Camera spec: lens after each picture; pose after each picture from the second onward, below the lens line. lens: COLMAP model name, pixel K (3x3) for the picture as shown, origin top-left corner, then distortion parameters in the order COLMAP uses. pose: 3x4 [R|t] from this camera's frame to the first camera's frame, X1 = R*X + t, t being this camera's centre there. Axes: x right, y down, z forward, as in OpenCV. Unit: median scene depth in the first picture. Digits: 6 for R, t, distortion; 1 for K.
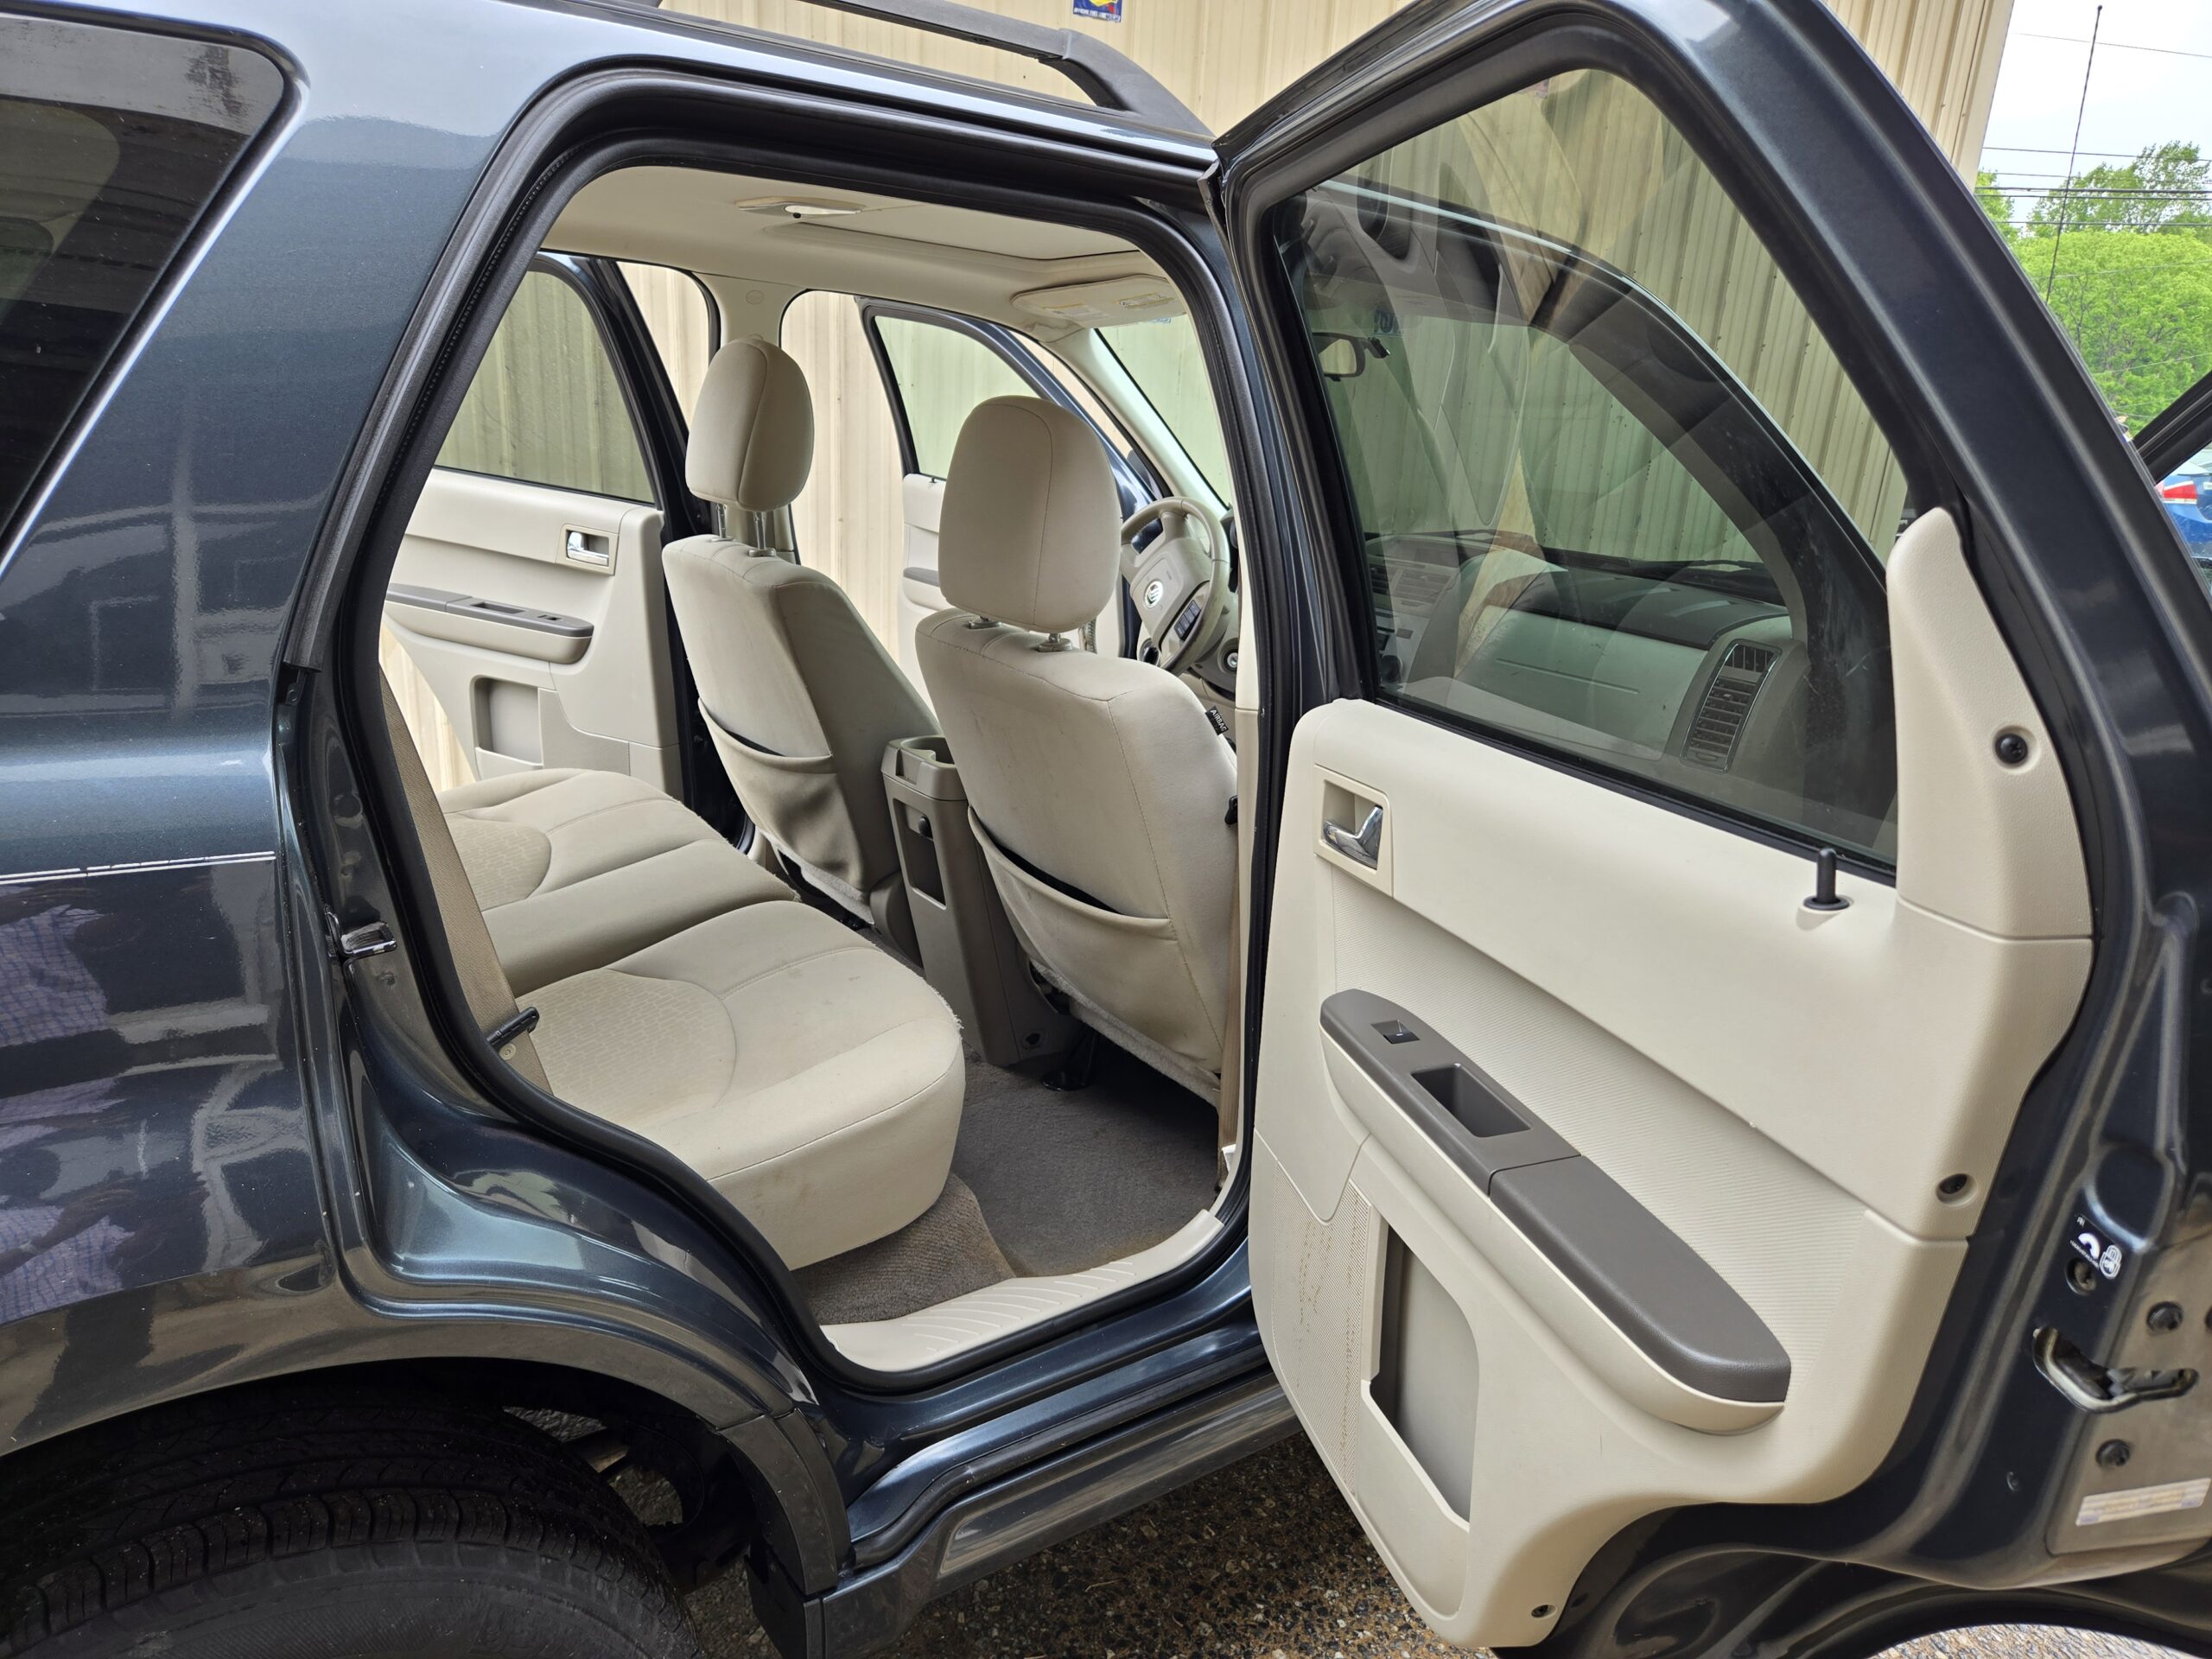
lens RADIAL K [[1454.7, 0, 1103.8], [0, 1454.7, 831.7], [0, 0, 1]] dist [0.057361, -0.054280]
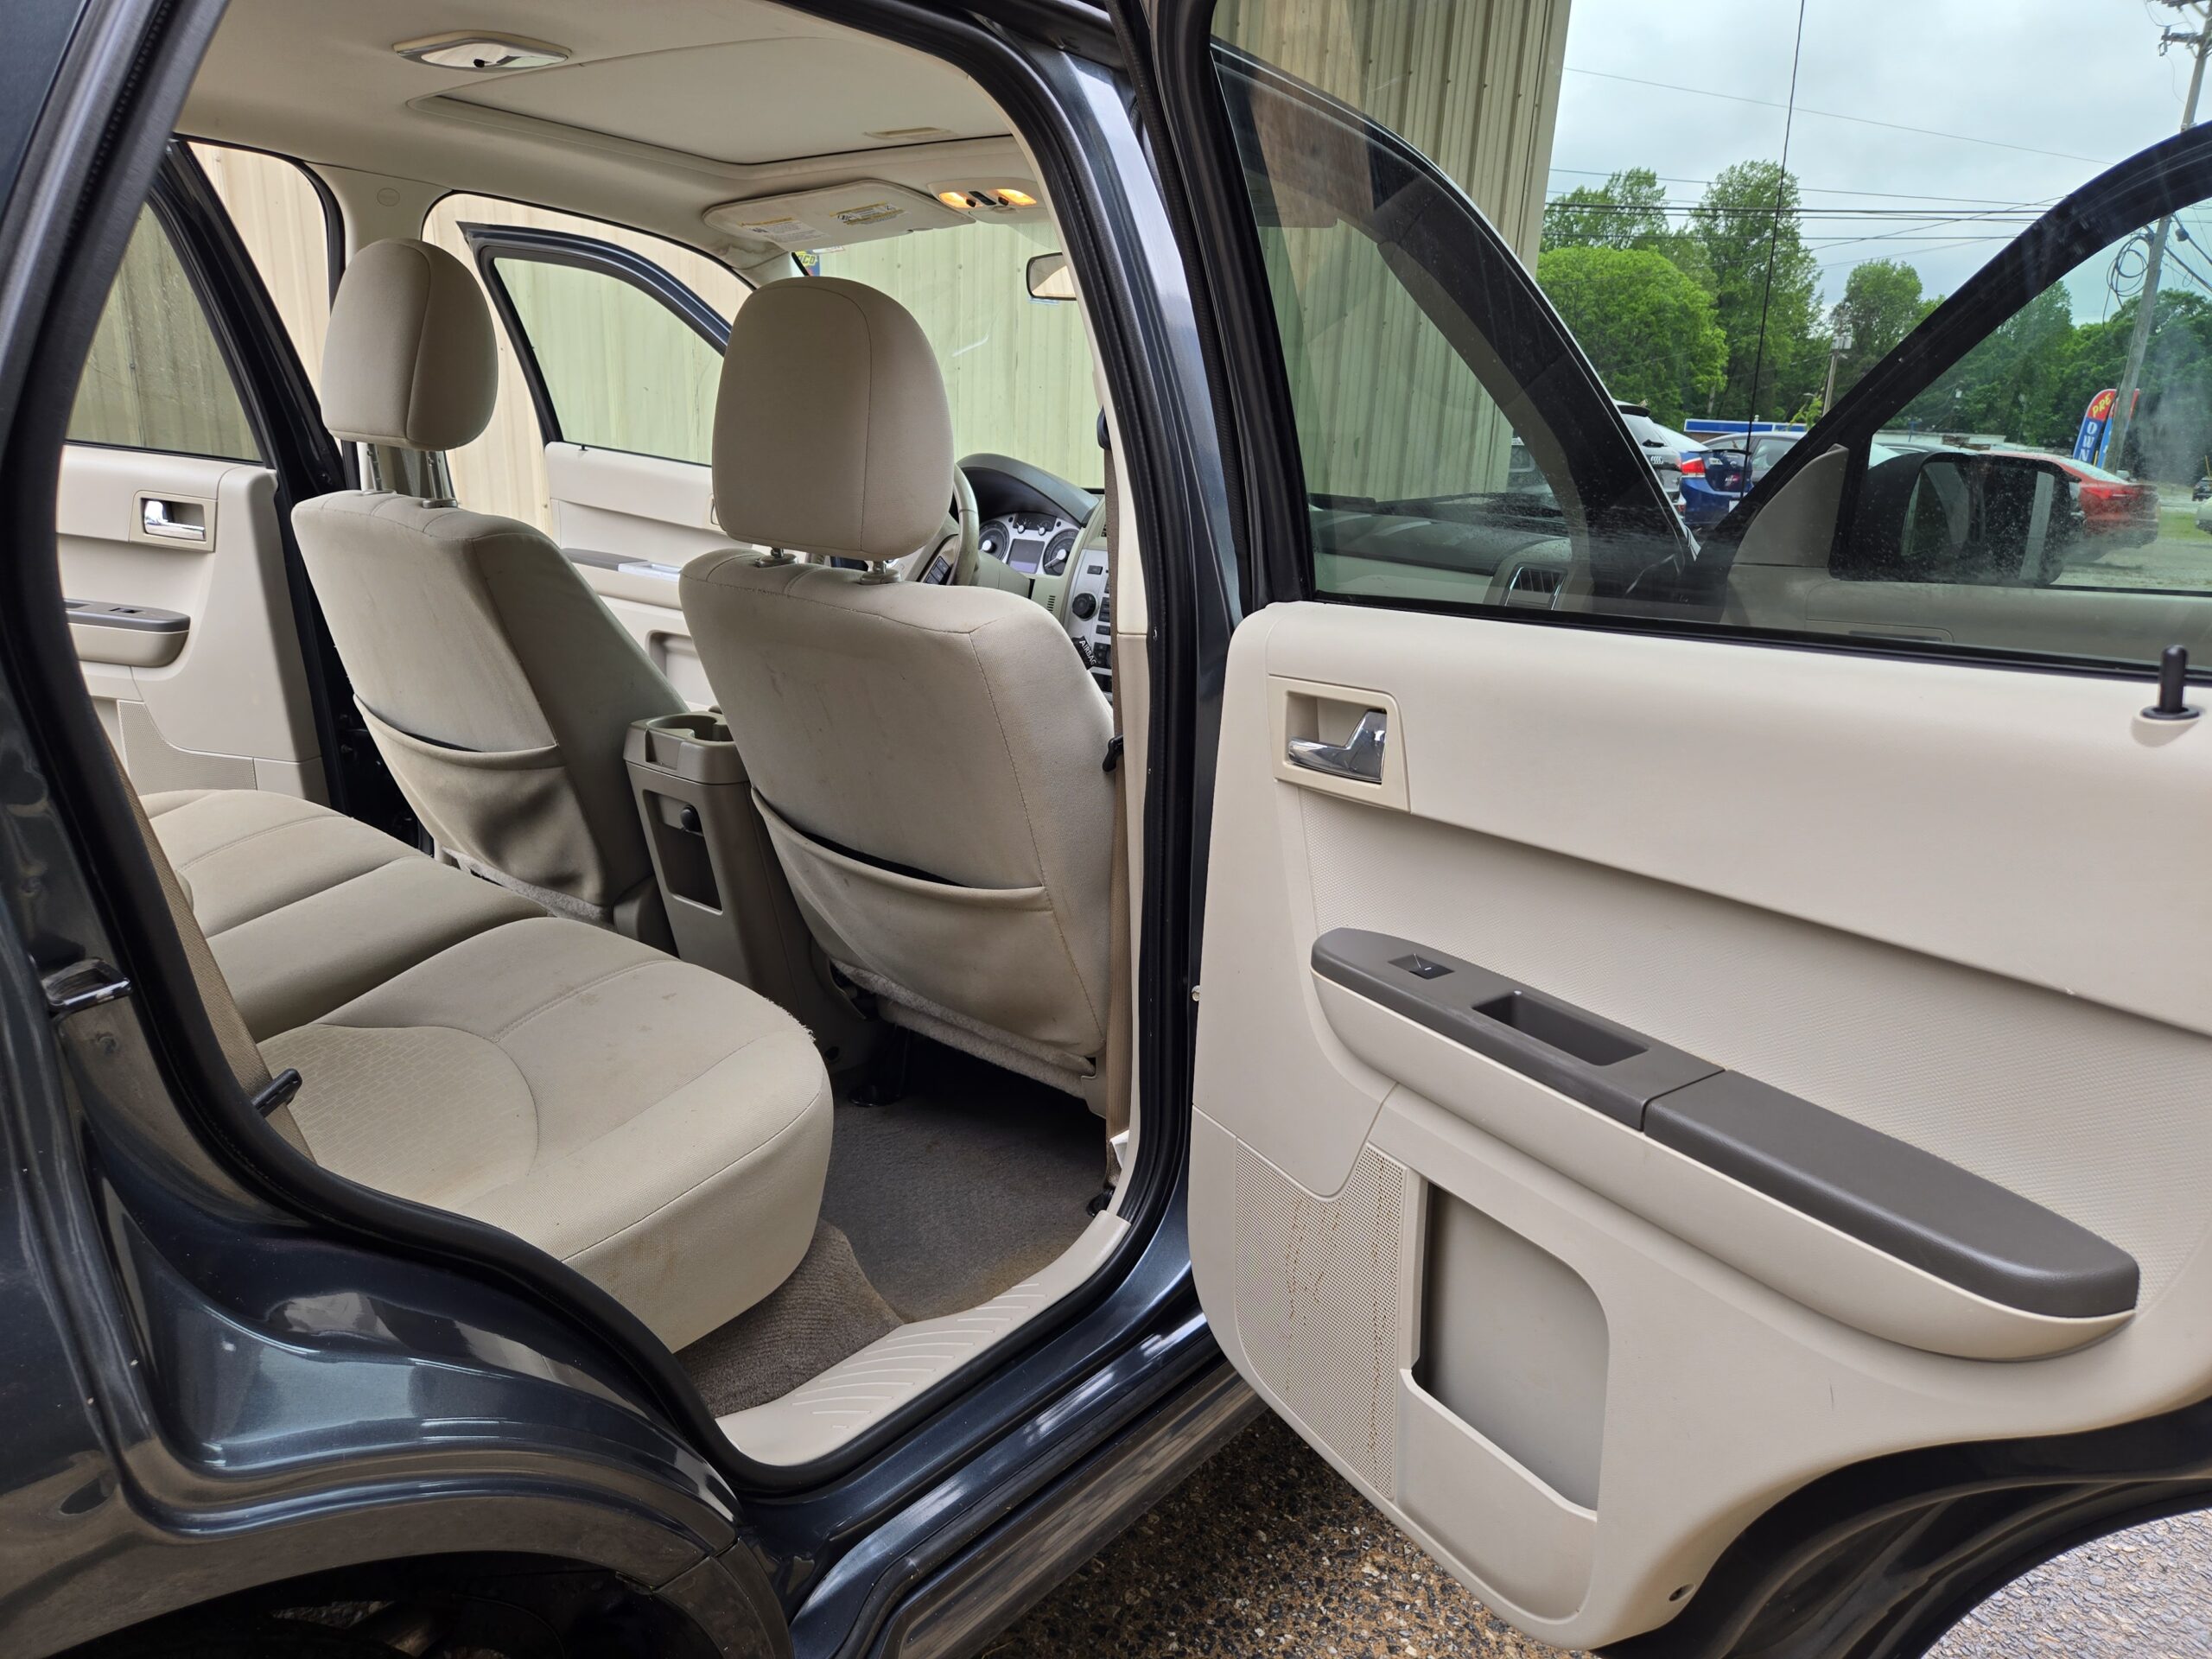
lens RADIAL K [[1462.2, 0, 1122.0], [0, 1462.2, 857.1], [0, 0, 1]] dist [0.058683, -0.054666]
pose [[0.962694, -0.089699, 0.255294, -0.131202], [0.086073, 0.995966, 0.025364, 0.024345], [-0.256539, -0.002444, 0.966531, 0.141702]]
